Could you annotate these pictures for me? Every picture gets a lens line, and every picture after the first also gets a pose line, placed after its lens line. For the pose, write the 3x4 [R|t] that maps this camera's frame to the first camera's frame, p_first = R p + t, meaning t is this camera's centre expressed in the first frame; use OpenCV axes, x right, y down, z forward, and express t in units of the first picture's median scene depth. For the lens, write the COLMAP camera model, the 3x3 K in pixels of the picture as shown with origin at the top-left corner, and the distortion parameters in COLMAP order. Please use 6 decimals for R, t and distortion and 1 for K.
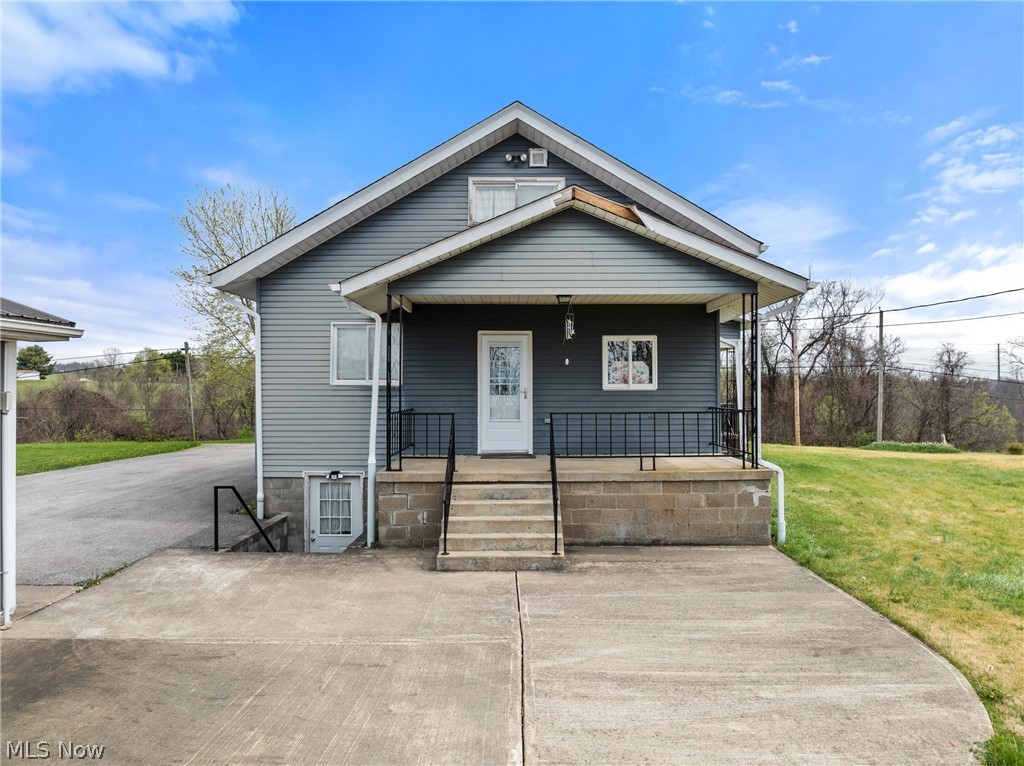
lens RADIAL K [[719.5, 0, 512.0], [0, 719.5, 383.0], [0, 0, 1]] dist [-0.001889, -0.065160]
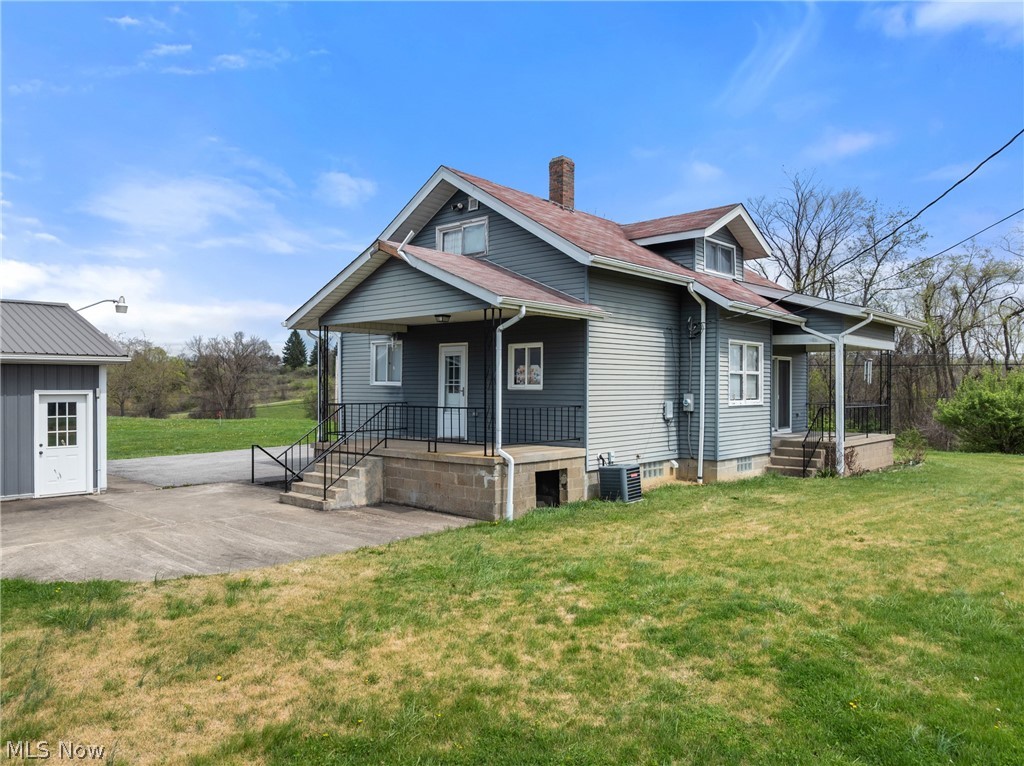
lens RADIAL K [[719.5, 0, 512.0], [0, 719.5, 383.0], [0, 0, 1]] dist [-0.001889, -0.065160]
pose [[0.743919, 0.000559, -0.668269, 0.930984], [-0.002489, 0.999995, -0.001934, 0.001071], [0.668265, 0.003102, 0.743917, 0.119153]]
